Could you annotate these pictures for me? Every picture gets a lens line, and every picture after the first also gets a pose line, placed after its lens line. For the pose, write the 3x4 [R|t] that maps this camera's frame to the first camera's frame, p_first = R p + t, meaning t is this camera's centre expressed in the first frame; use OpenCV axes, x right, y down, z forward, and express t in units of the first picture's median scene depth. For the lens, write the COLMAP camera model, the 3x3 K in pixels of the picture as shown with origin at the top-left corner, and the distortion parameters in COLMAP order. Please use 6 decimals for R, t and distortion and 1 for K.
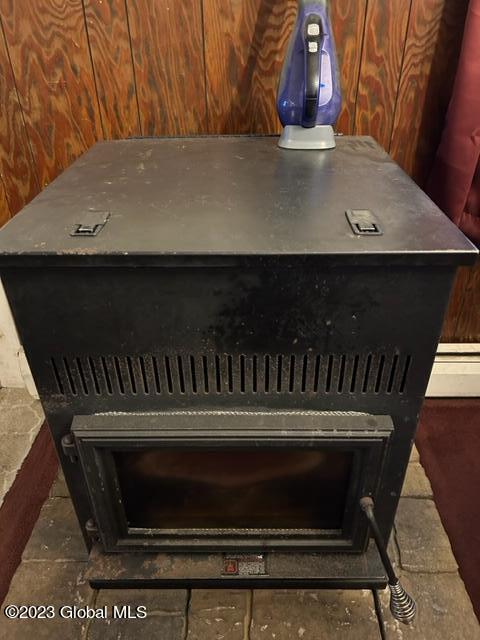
lens RADIAL K [[479.1, 0, 237.2], [0, 479.1, 315.3], [0, 0, 1]] dist [0.042331, -0.041376]
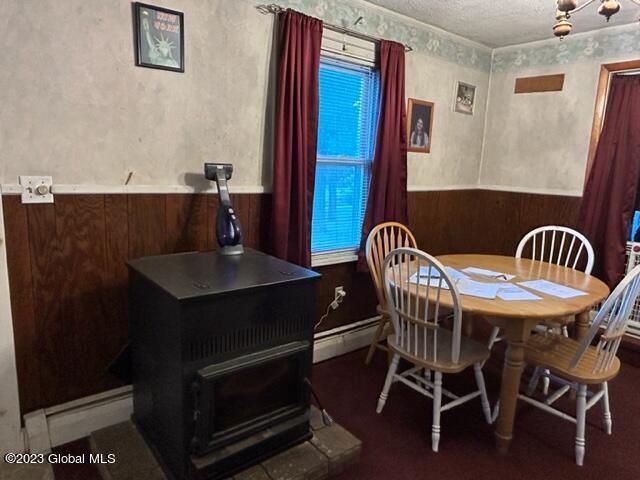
lens RADIAL K [[432.1, 0, 322.5], [0, 432.1, 241.9], [0, 0, 1]] dist [0.004758, -0.004358]
pose [[0.758787, -0.067860, 0.647795, -0.759092], [0.295791, 0.921989, -0.249888, 0.215888], [-0.580302, 0.381224, 0.719665, -0.677609]]
